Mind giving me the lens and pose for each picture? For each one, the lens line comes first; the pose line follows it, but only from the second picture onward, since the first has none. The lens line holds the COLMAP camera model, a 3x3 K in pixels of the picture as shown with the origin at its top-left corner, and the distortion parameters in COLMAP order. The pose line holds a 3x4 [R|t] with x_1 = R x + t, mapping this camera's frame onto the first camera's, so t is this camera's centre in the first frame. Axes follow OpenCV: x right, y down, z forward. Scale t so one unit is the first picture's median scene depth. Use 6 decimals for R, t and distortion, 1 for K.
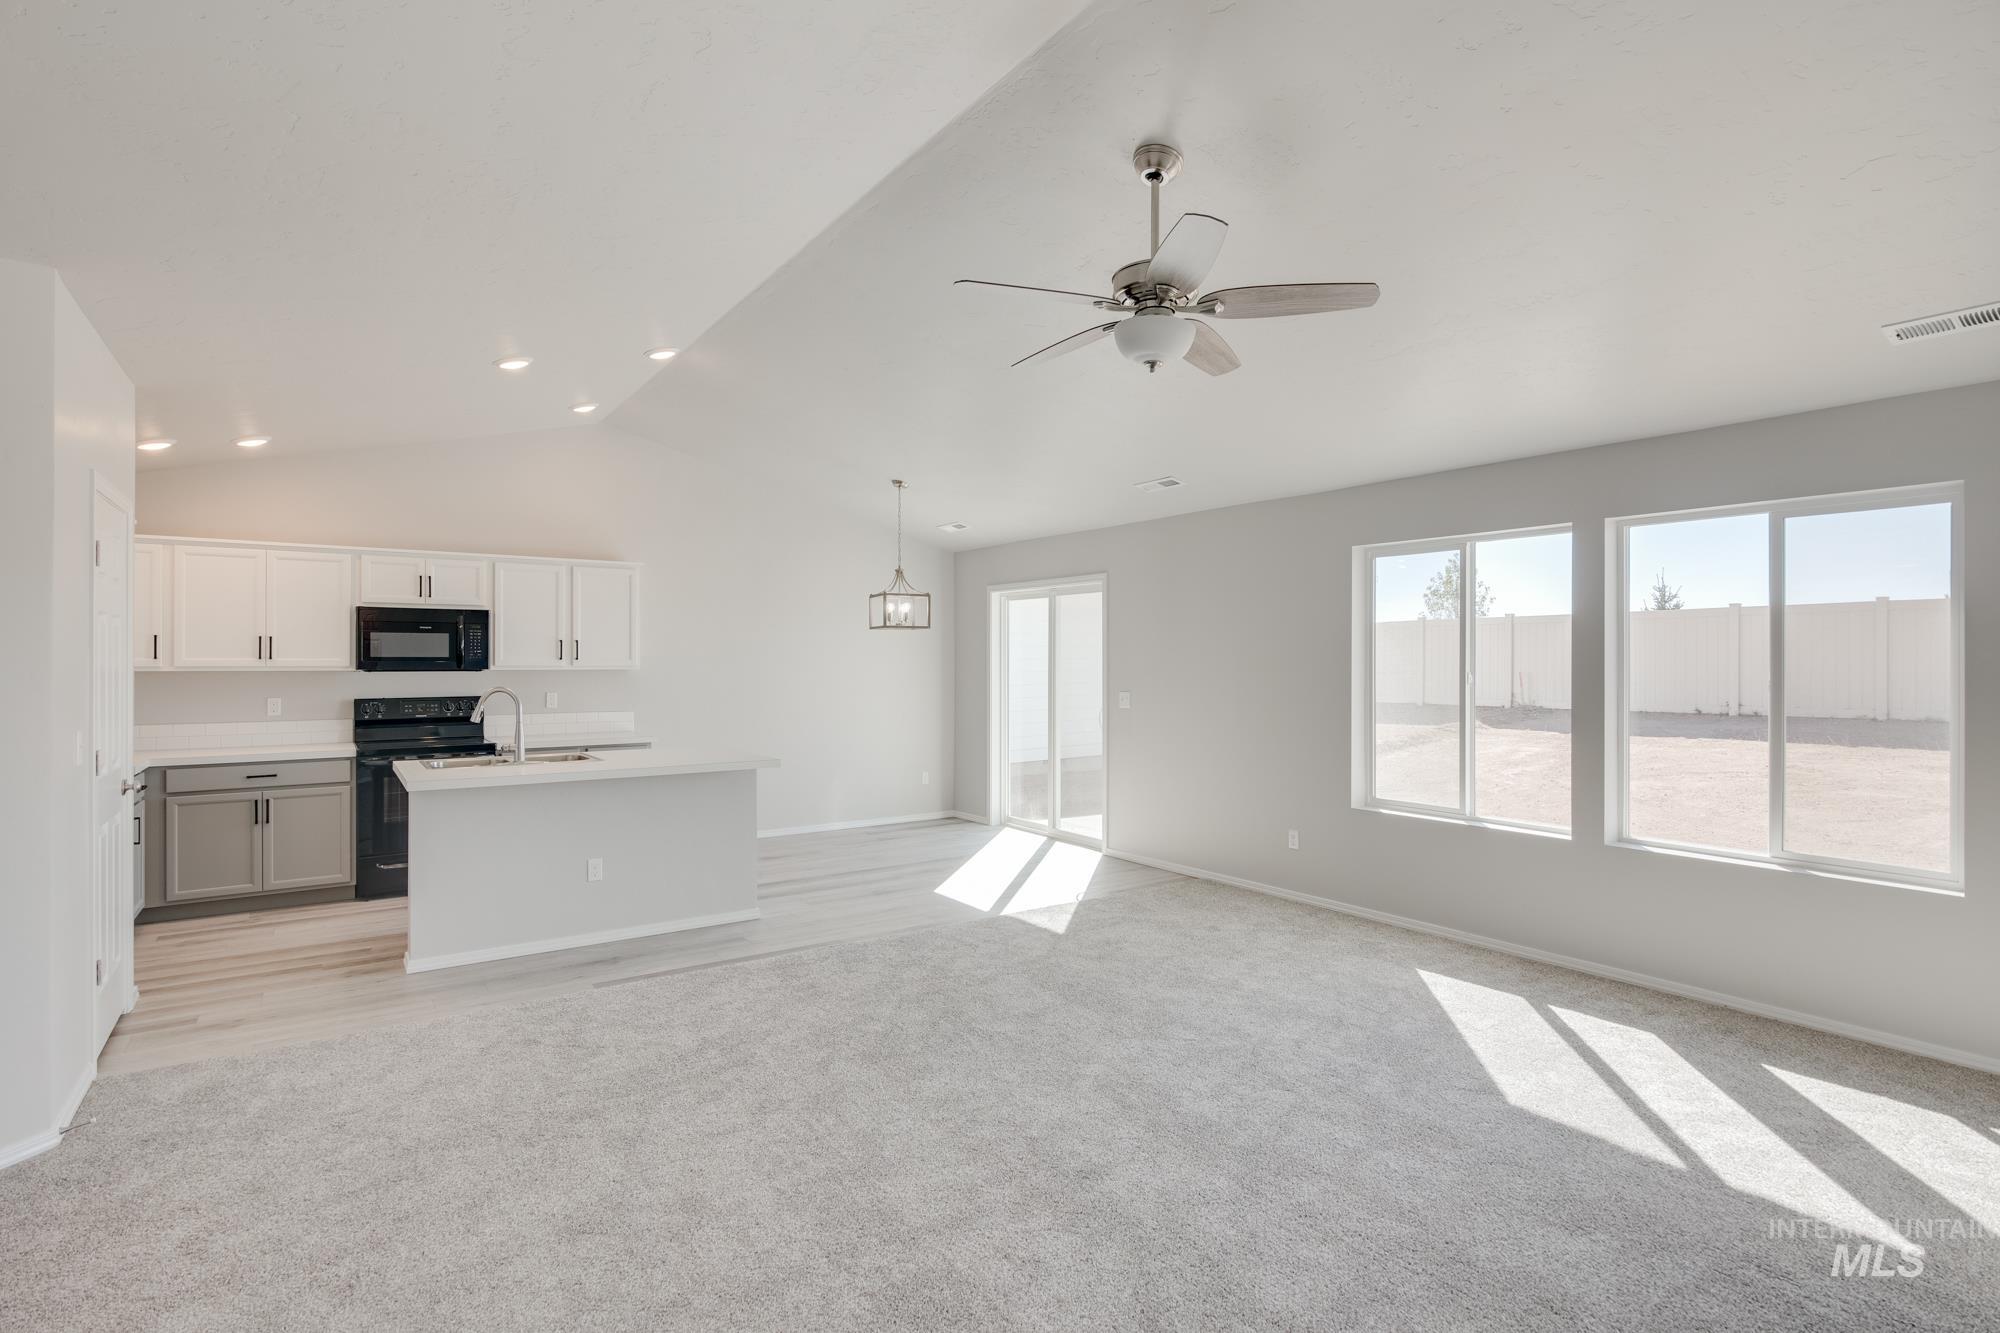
lens RADIAL K [[971.1, 0, 1000.5], [0, 971.1, 663.4], [0, 0, 1]] dist [-0.004164, -0.000421]
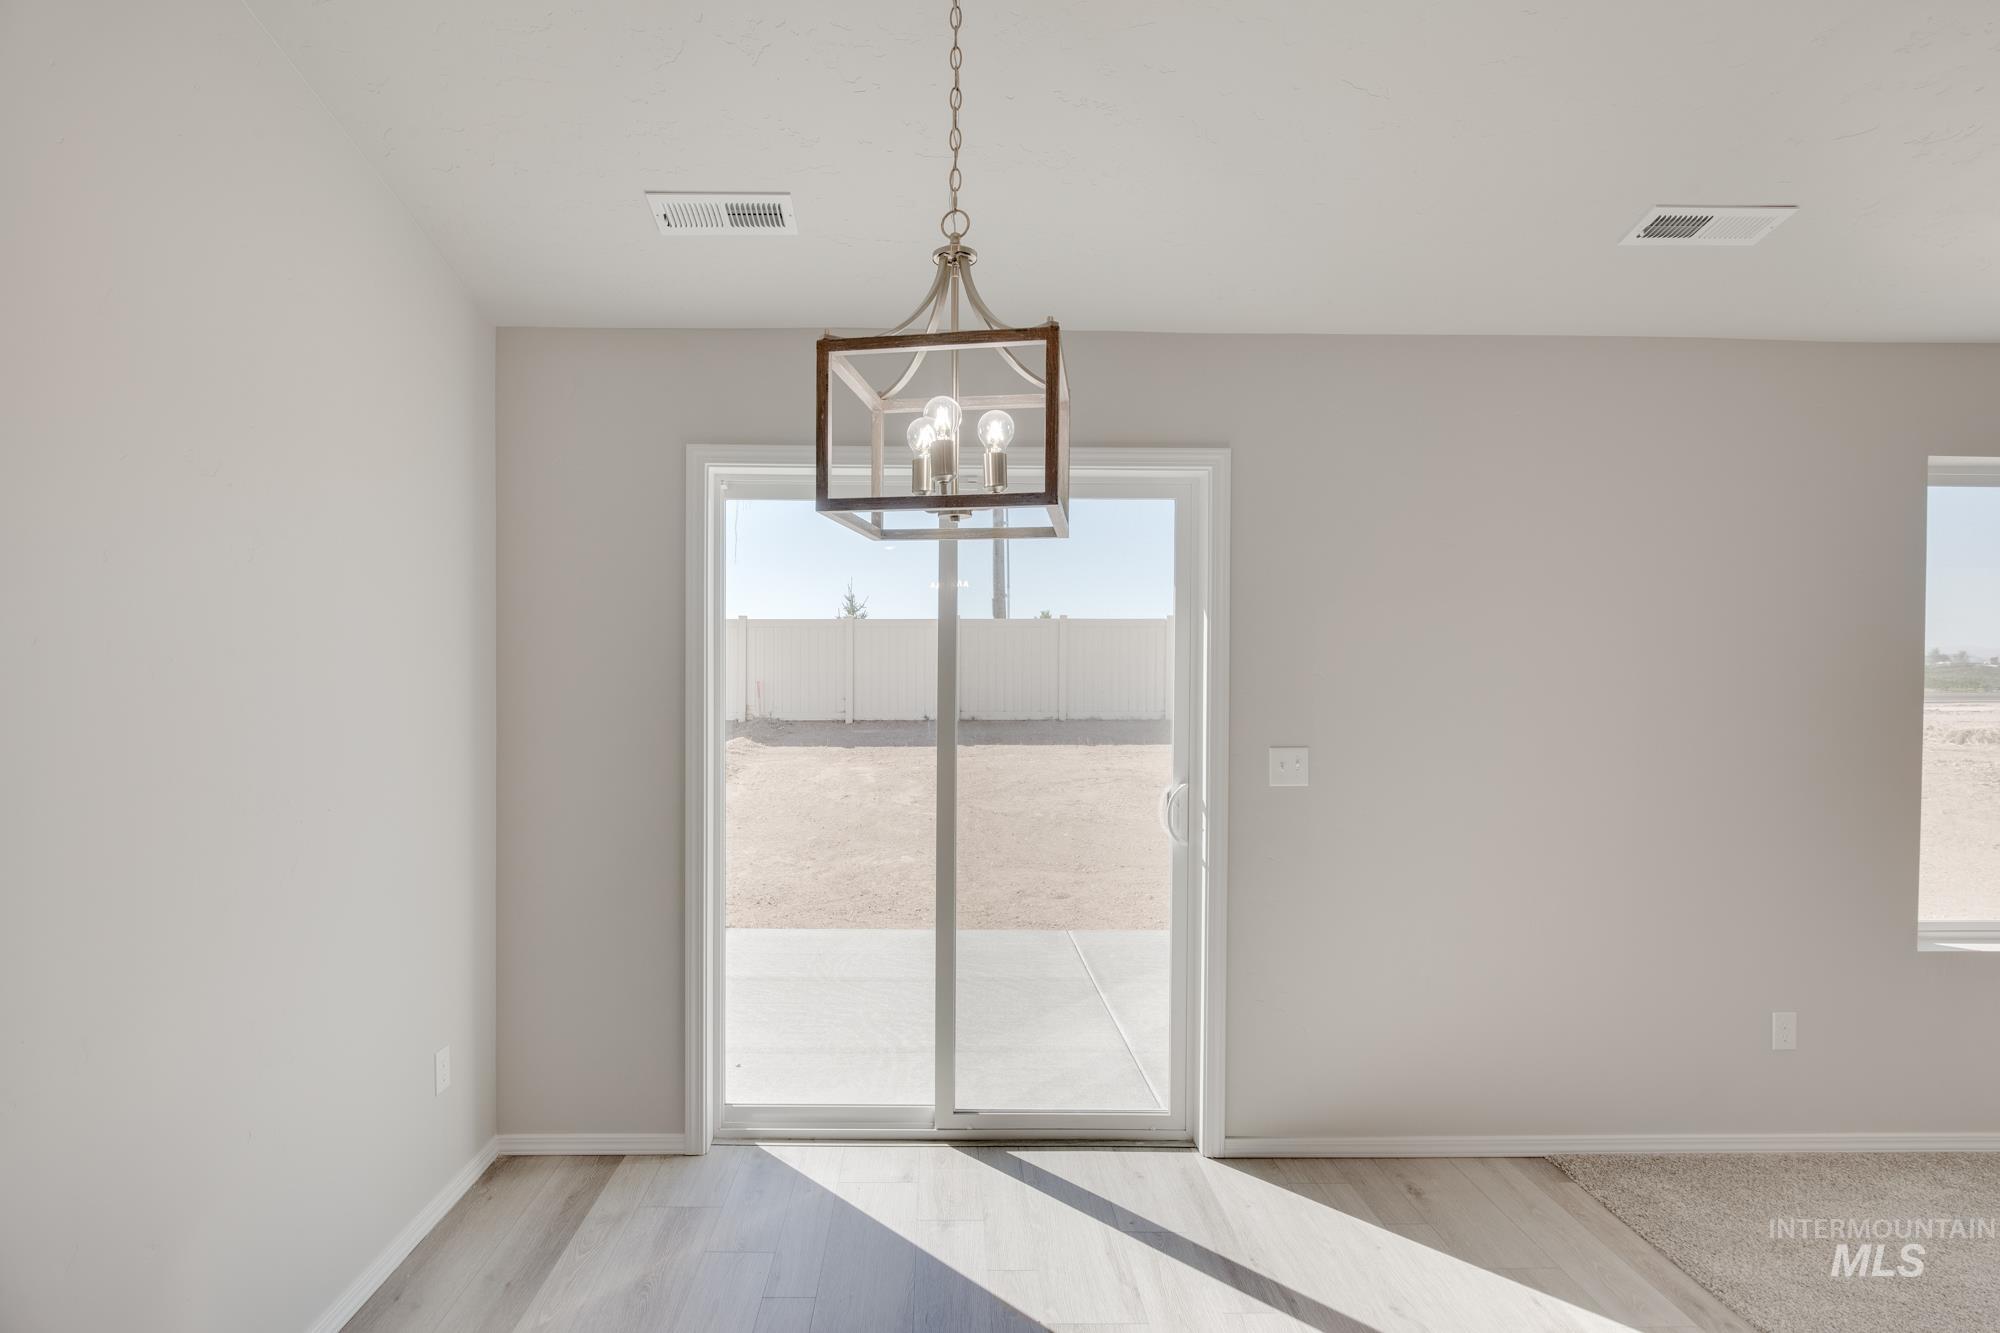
lens RADIAL K [[981.3, 0, 953.1], [0, 981.3, 691.5], [0, 0, 1]] dist [0.000871, 0.000296]
pose [[0.562311, -0.016030, 0.826770, -0.337789], [-0.001877, 0.999785, 0.020661, -0.002416], [-0.826923, -0.013170, 0.562160, 1.028874]]
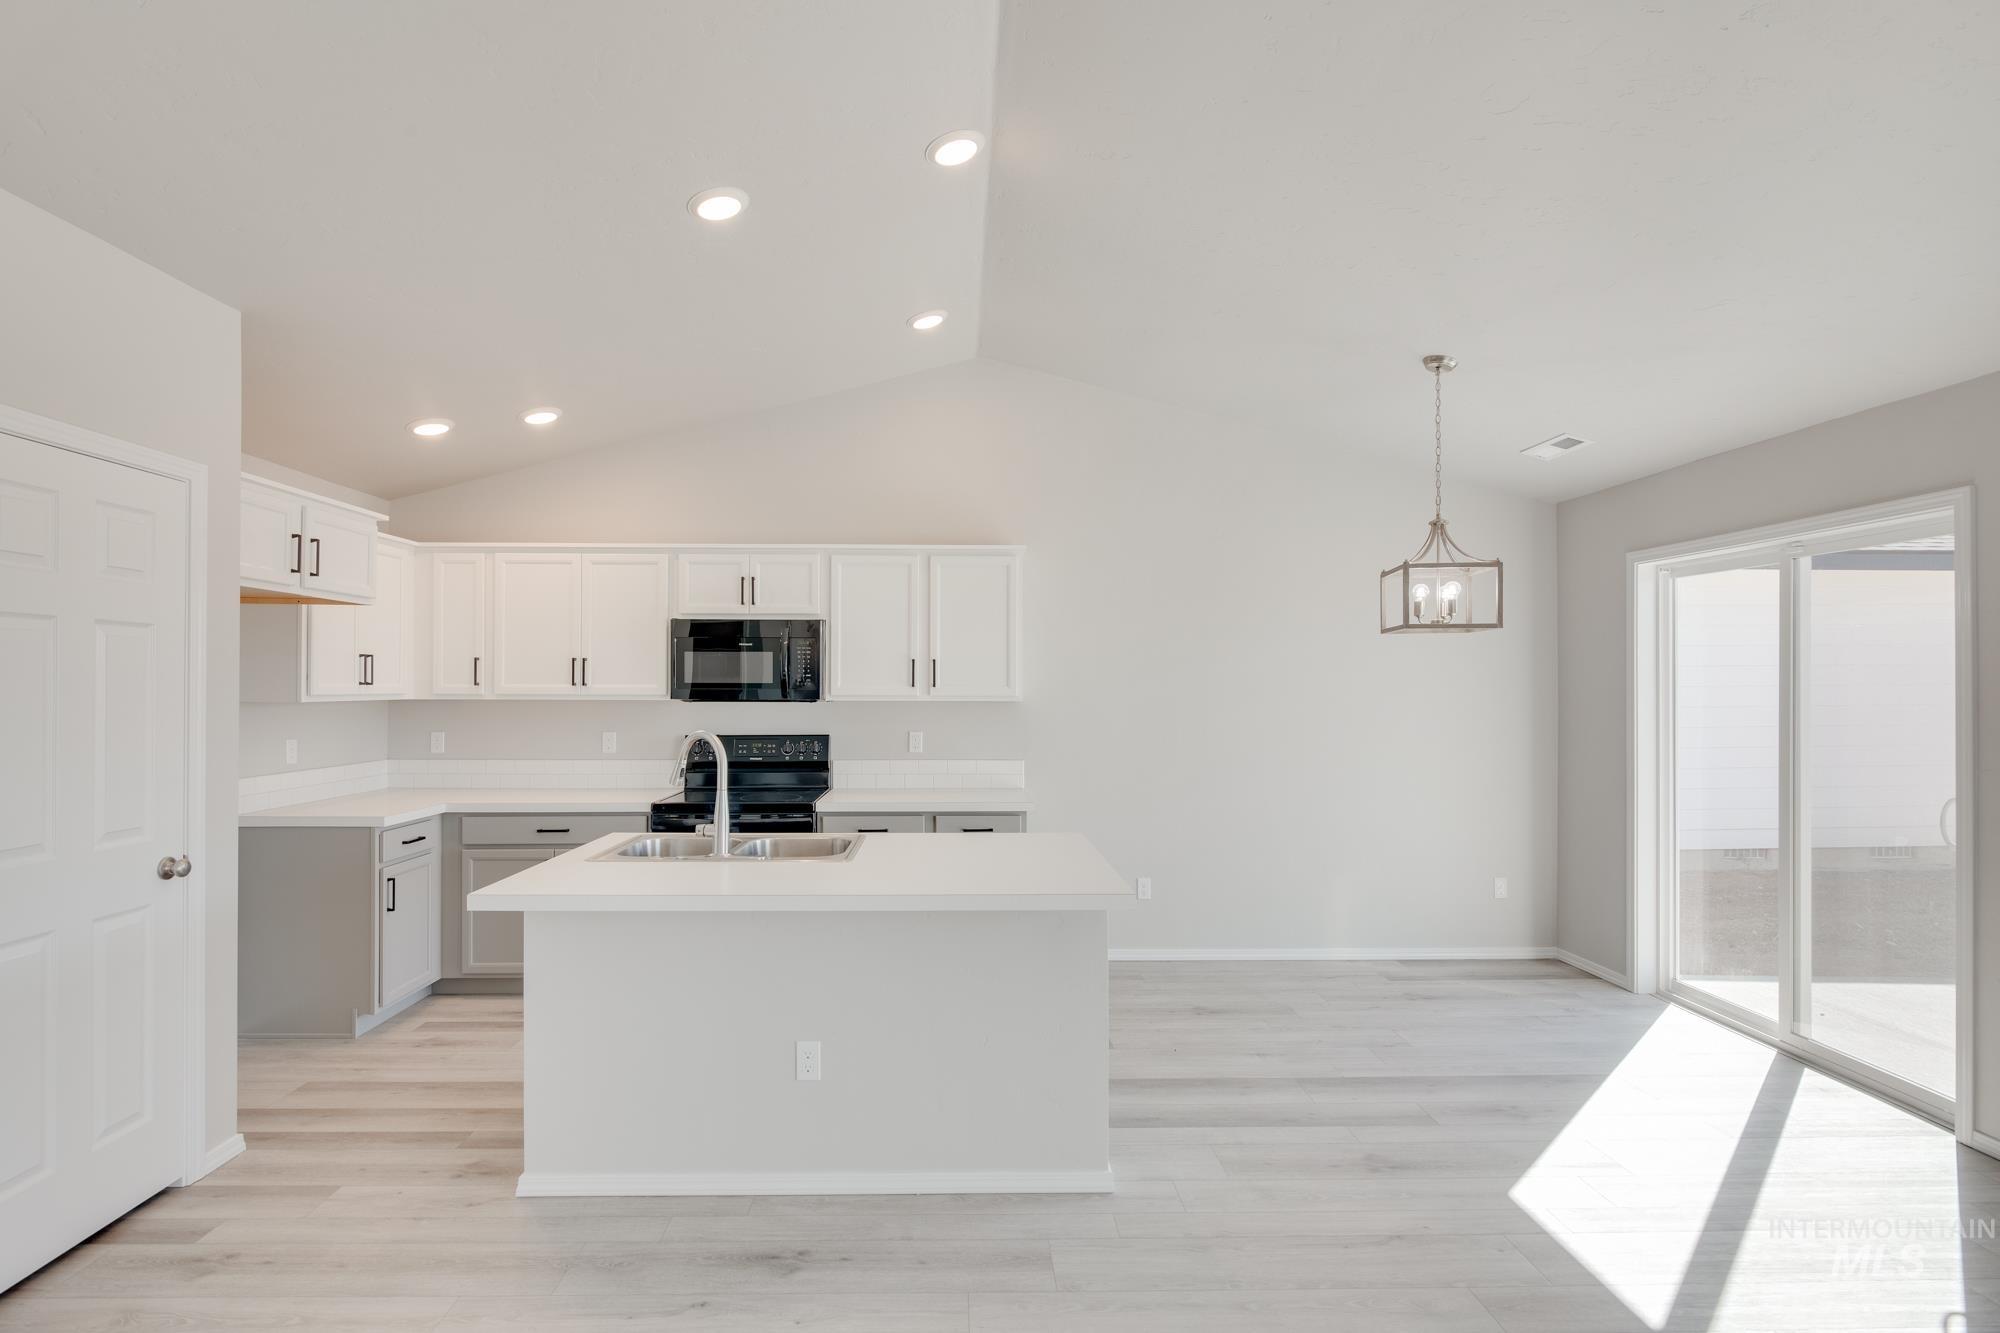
lens RADIAL K [[971.1, 0, 968.9], [0, 971.1, 682.8], [0, 0, 1]] dist [-0.004164, -0.000421]
pose [[0.828184, -0.001625, -0.560454, -0.020976], [-0.003278, 0.999965, -0.007743, -0.001416], [0.560447, 0.008250, 0.828149, 0.476867]]
